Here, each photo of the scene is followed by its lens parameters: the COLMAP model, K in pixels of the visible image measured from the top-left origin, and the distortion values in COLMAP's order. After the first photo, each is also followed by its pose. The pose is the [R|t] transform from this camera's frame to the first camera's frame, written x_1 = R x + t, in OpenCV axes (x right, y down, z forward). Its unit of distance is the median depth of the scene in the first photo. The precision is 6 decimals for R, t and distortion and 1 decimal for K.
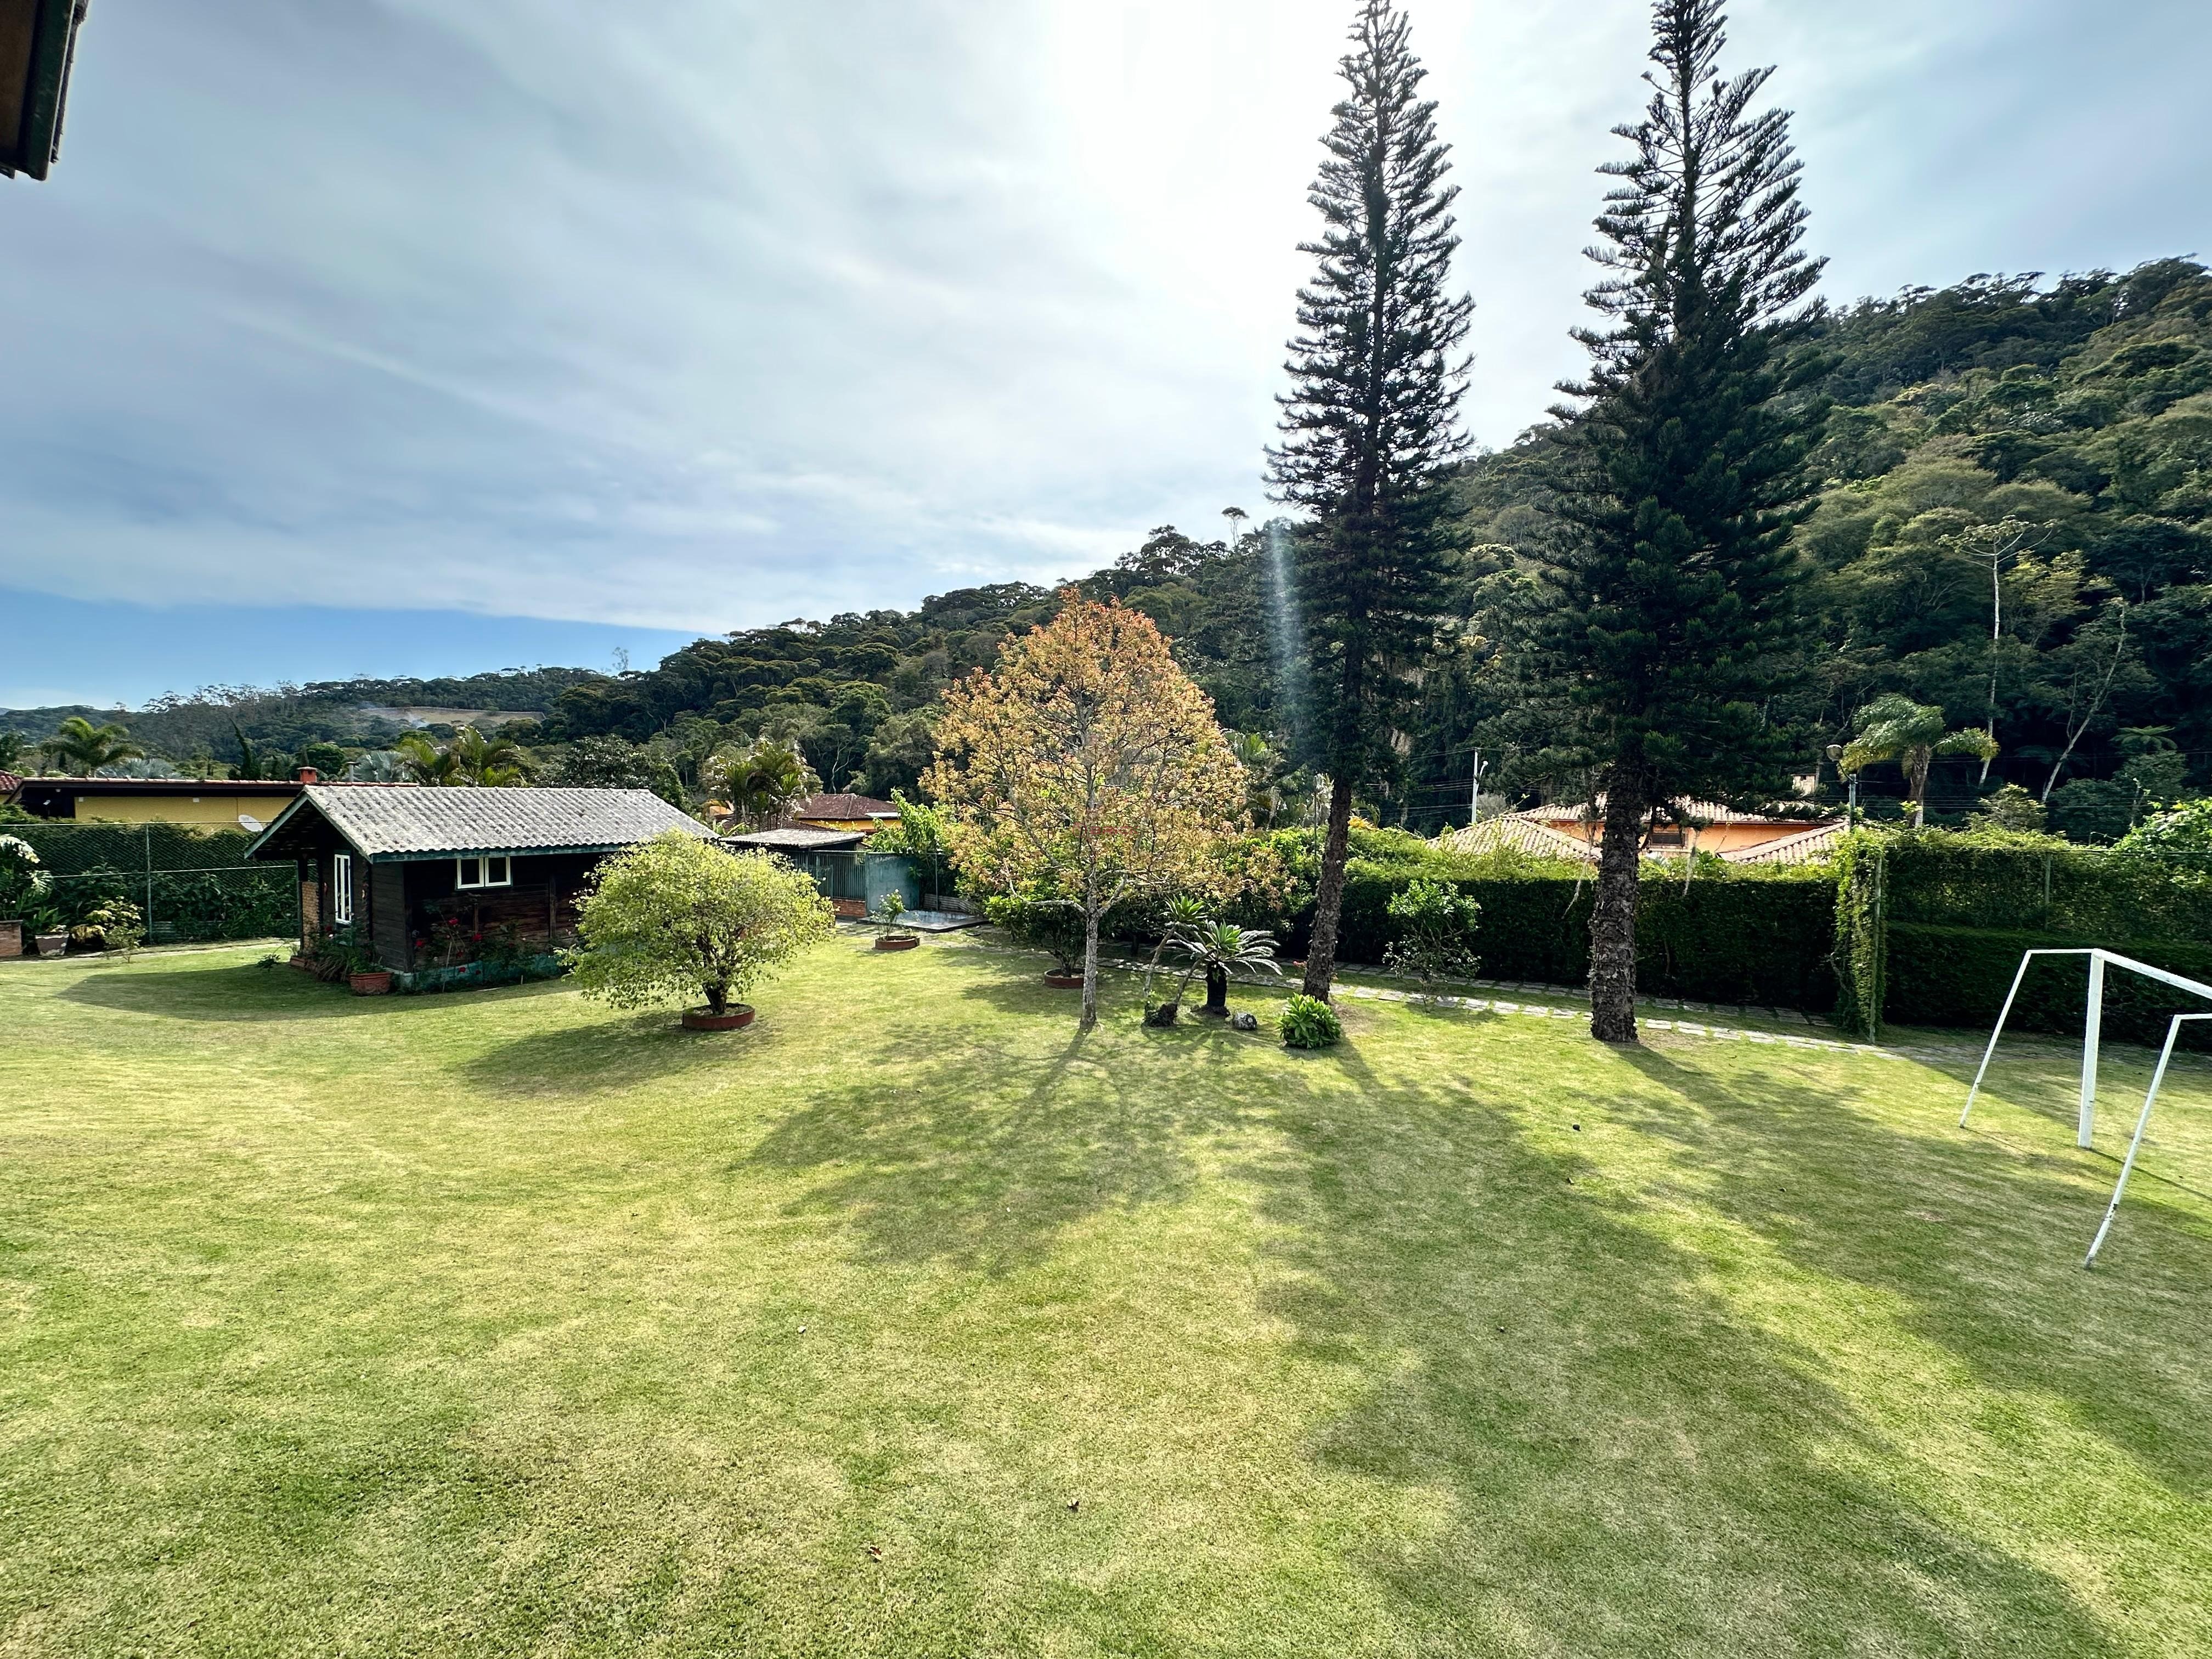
lens RADIAL K [[881.4, 0, 1104.3], [0, 881.4, 830.6], [0, 0, 1]] dist [-0.002633, 0.000769]
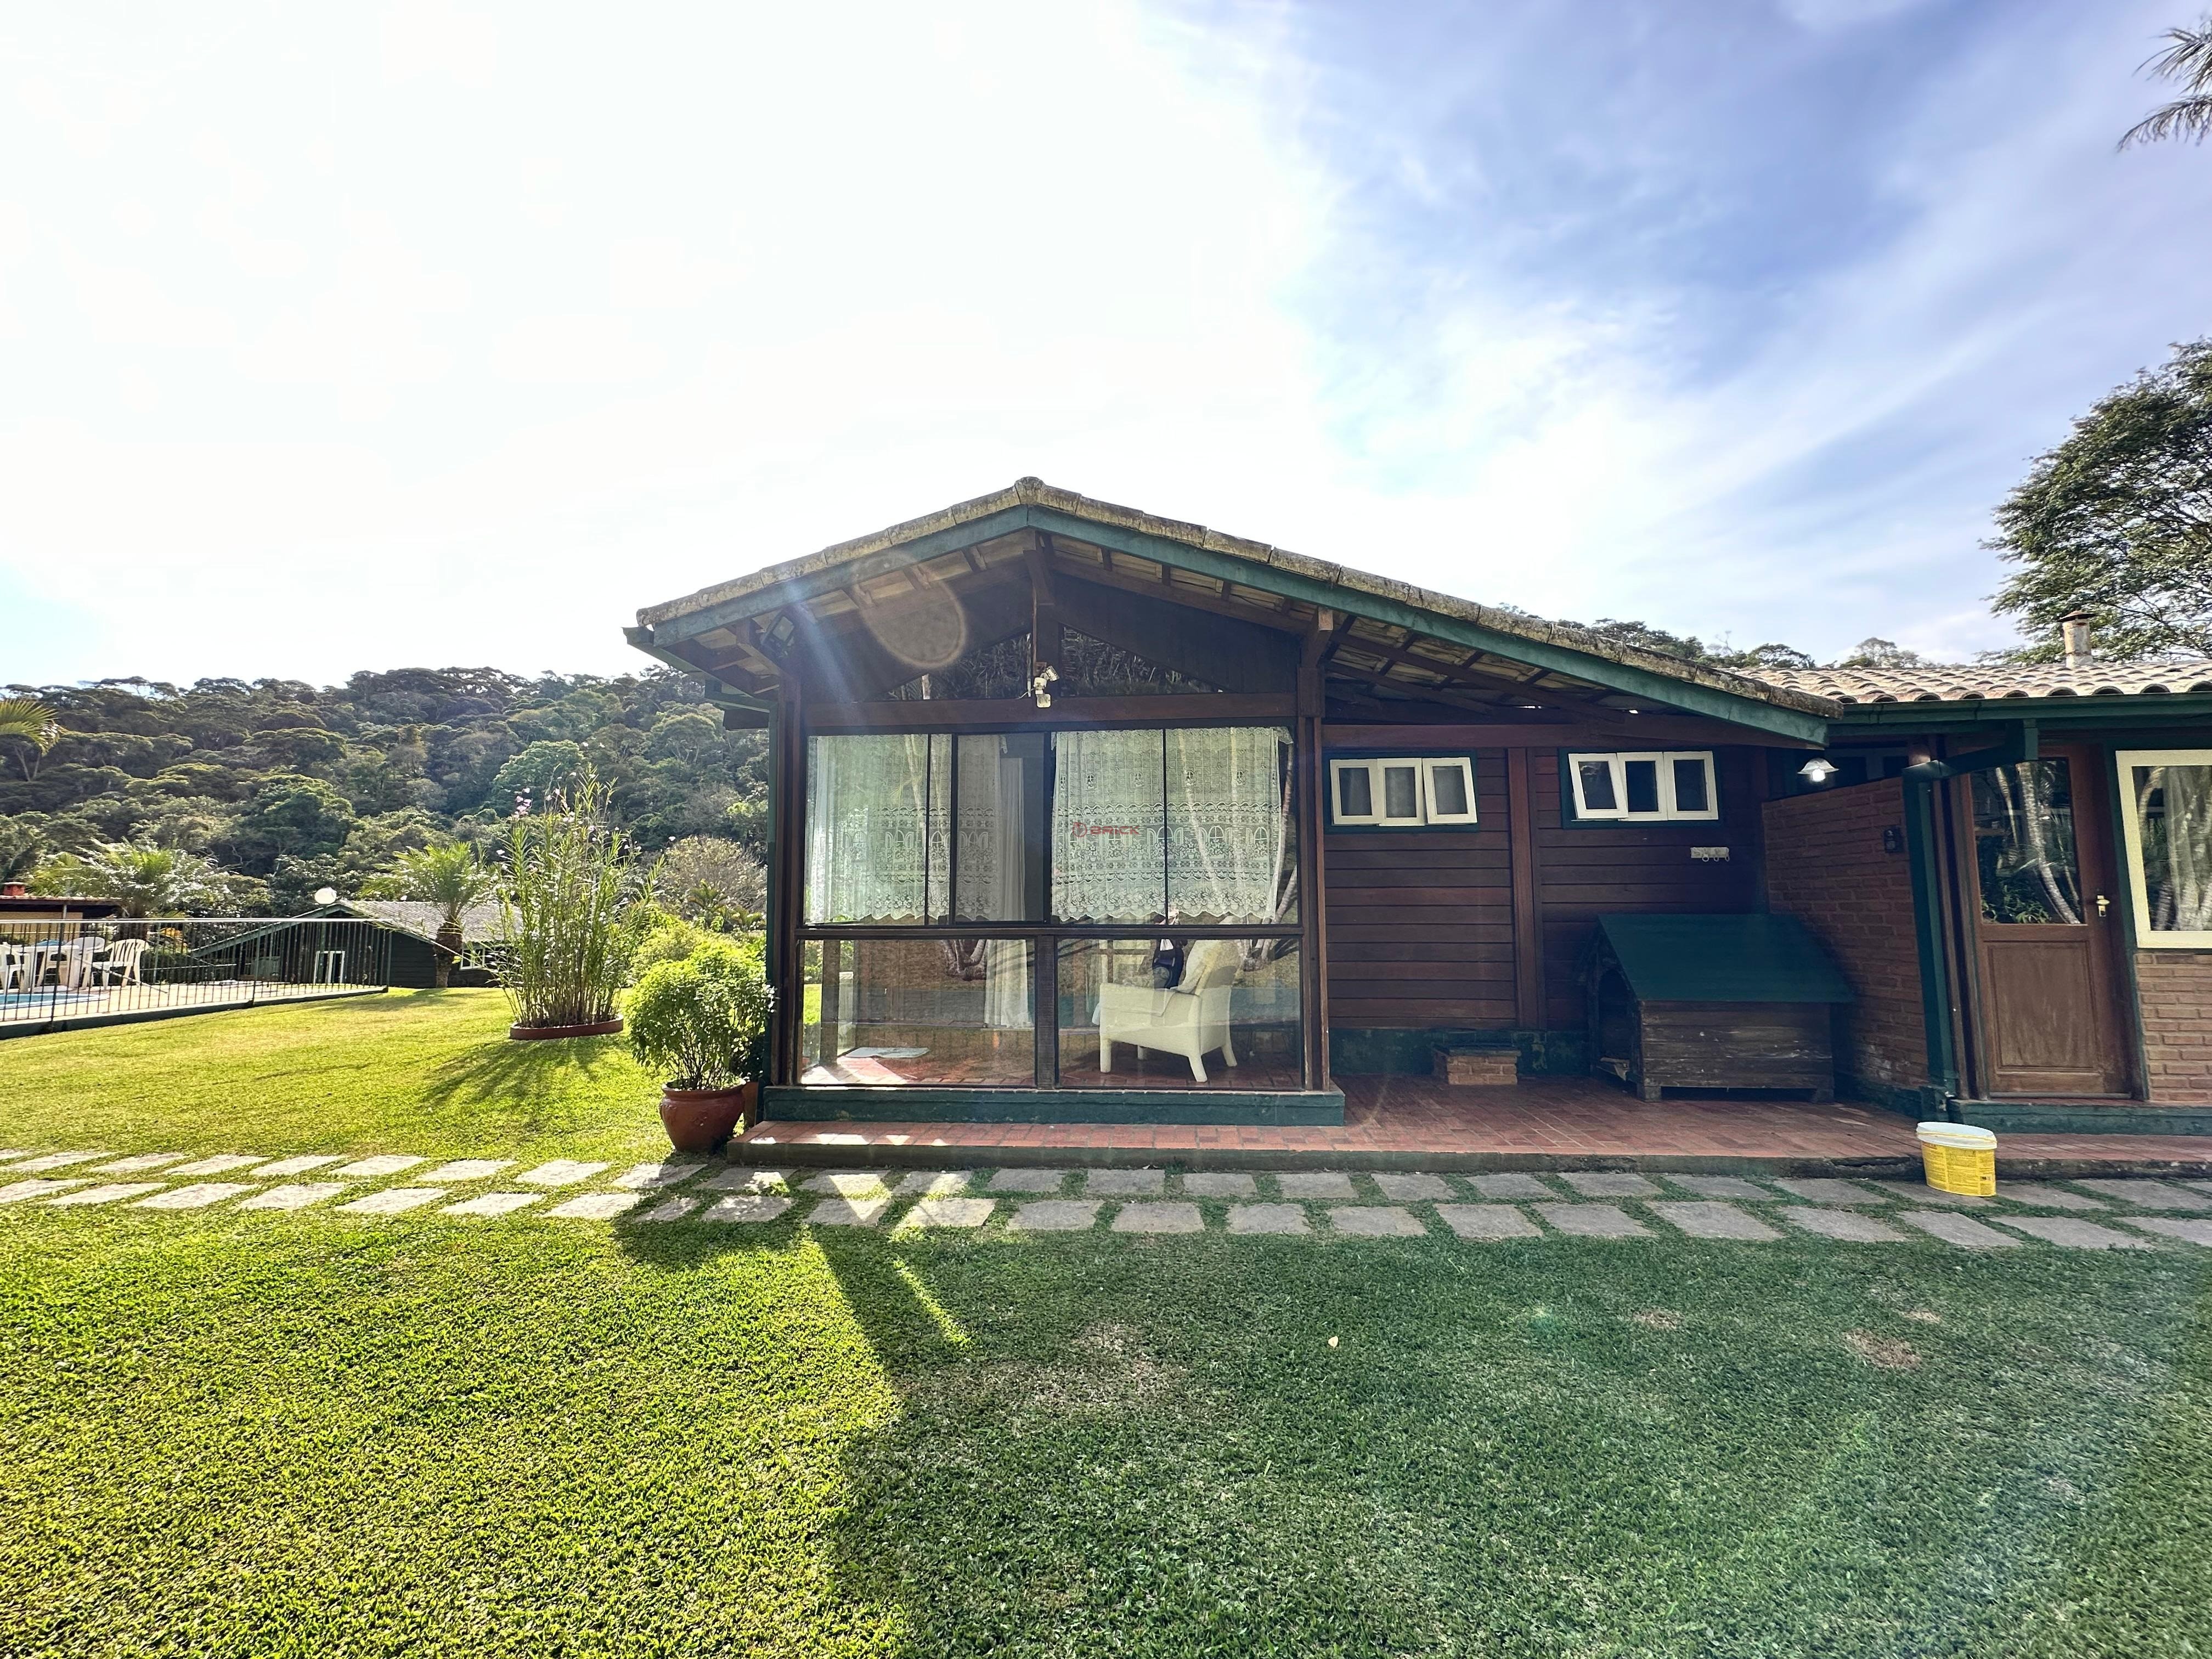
lens RADIAL K [[881.4, 0, 1104.1], [0, 881.4, 821.4], [0, 0, 1]] dist [-0.002633, 0.000769]
pose [[0.854554, 0.049367, 0.517012, -0.578724], [0.024978, 0.990414, -0.135855, 0.047918], [-0.518762, 0.129009, 0.845129, -0.852813]]
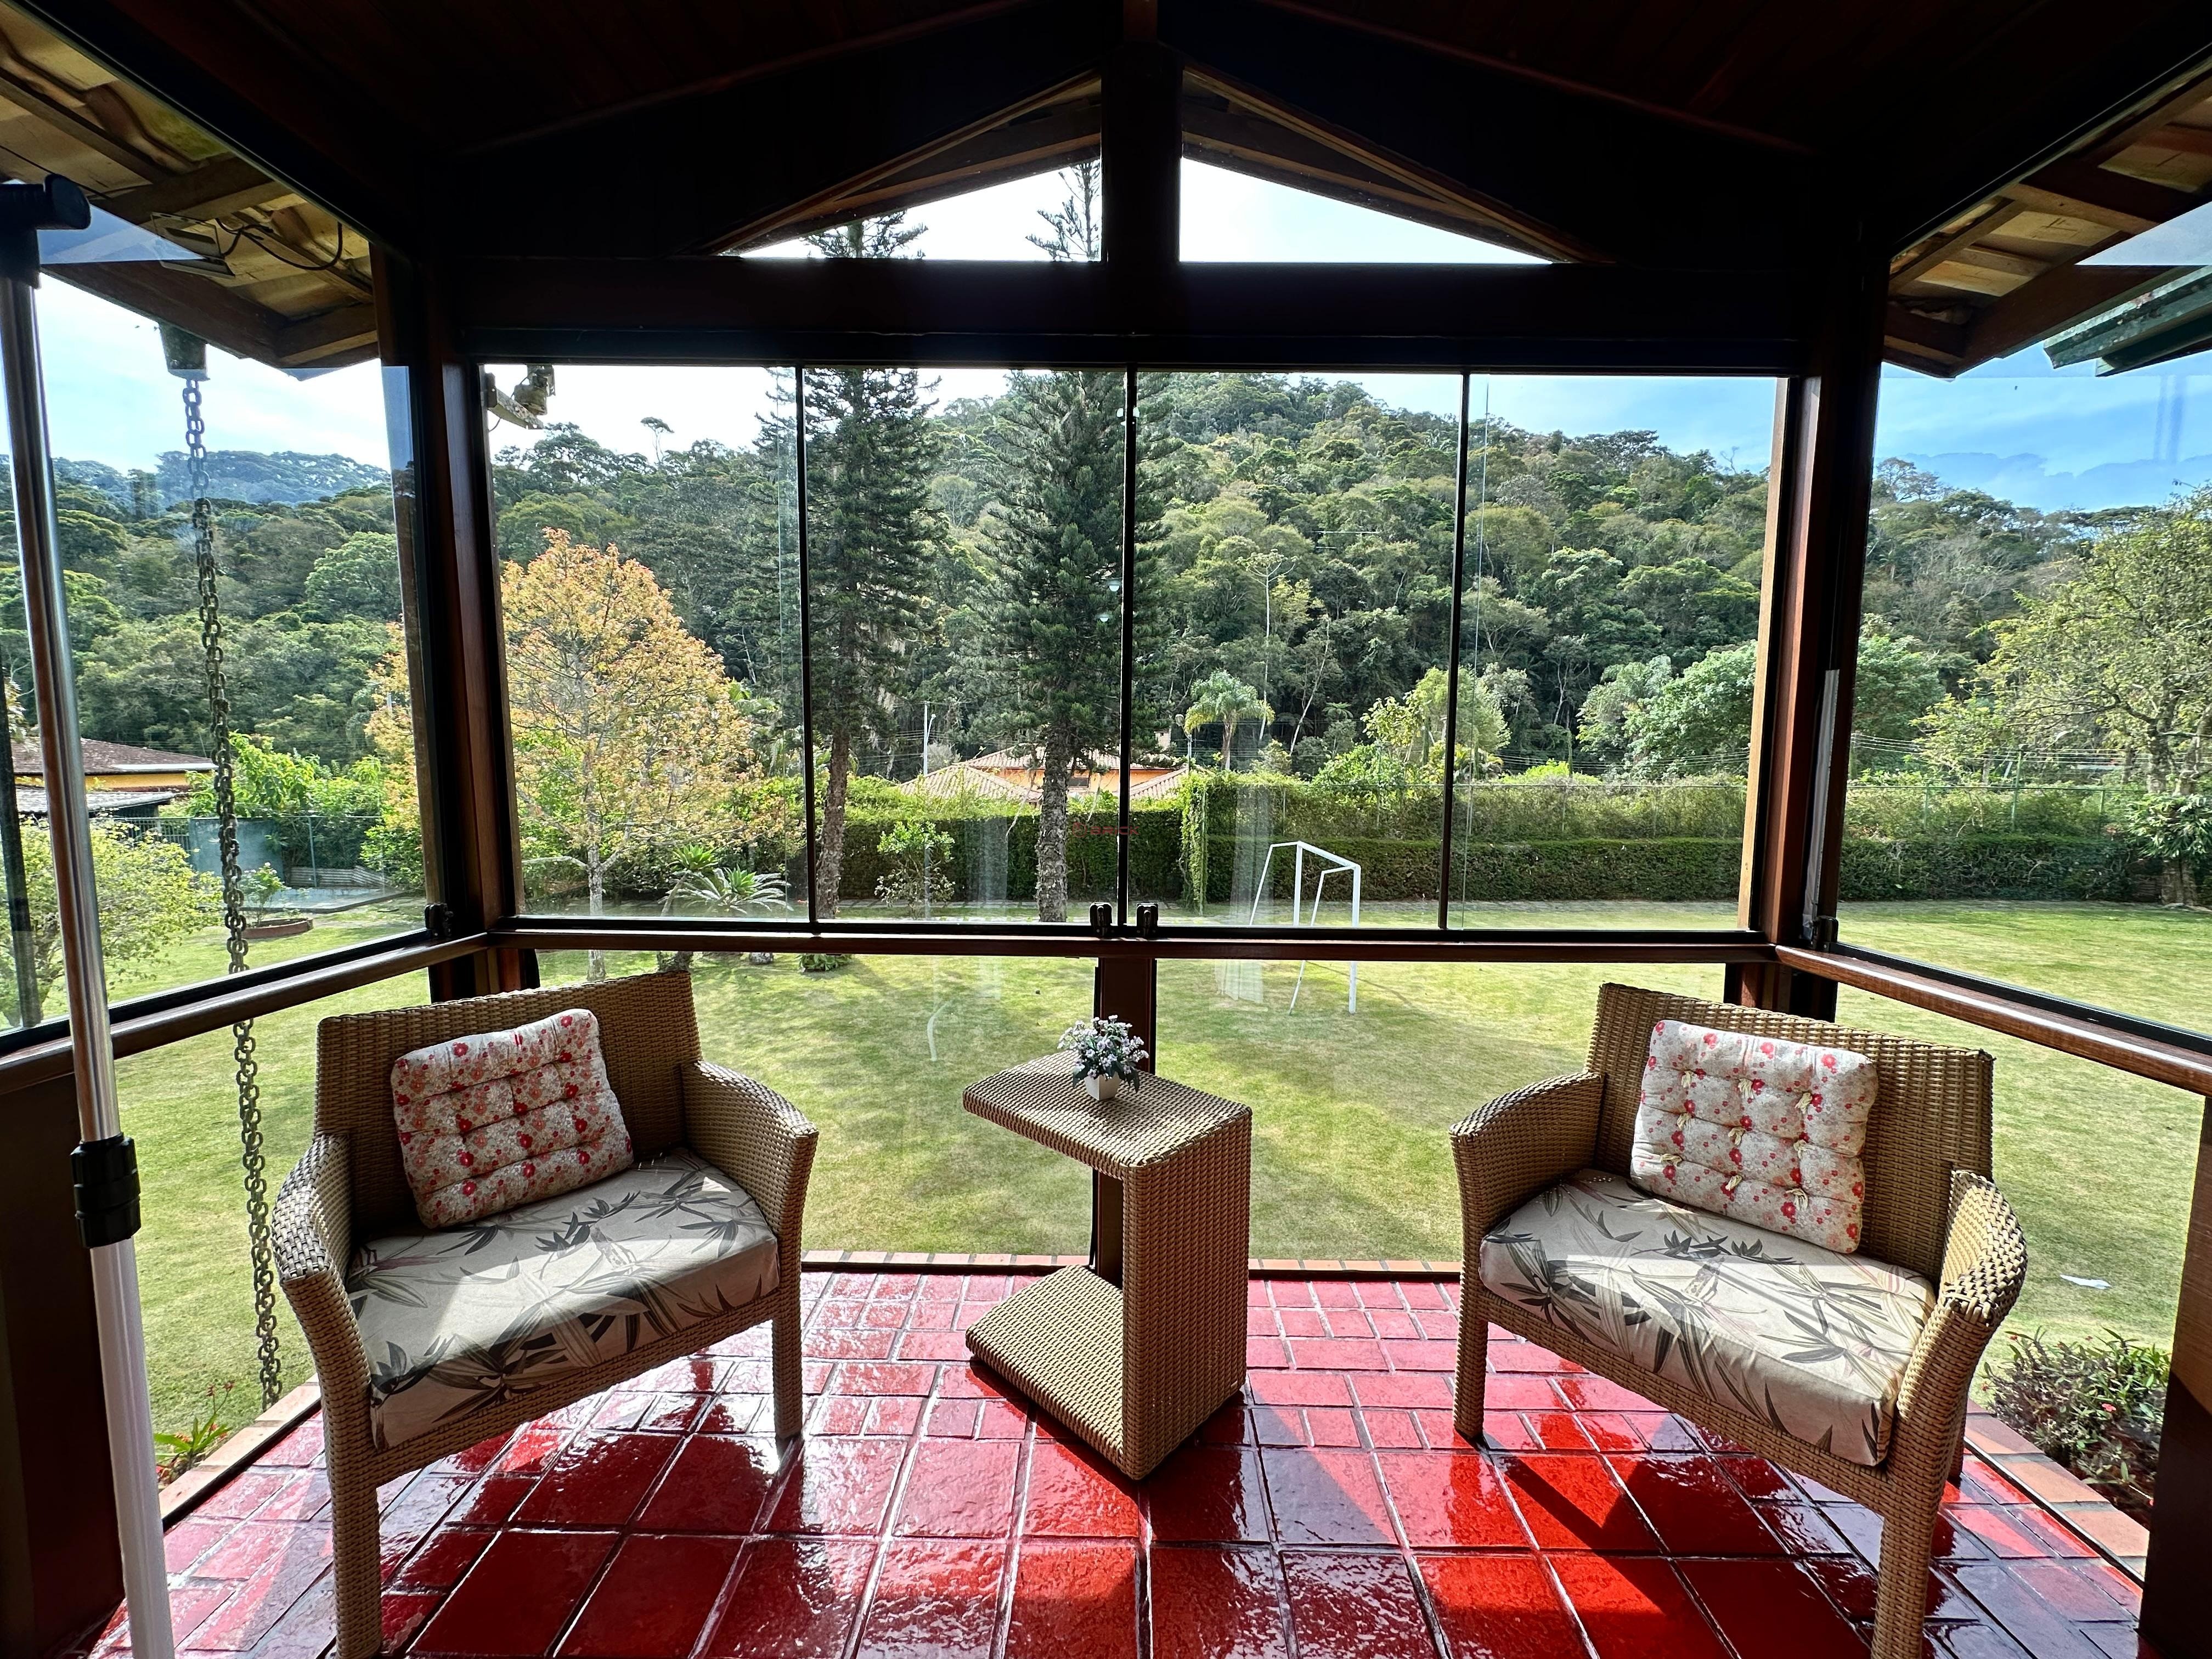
lens RADIAL K [[881.4, 0, 1105.8], [0, 881.4, 830.5], [0, 0, 1]] dist [-0.002633, 0.000769]
pose [[0.820571, -0.048557, 0.569478, -0.086955], [0.015131, 0.997881, 0.063284, -0.000870], [-0.571345, -0.043312, 0.819567, -0.105322]]
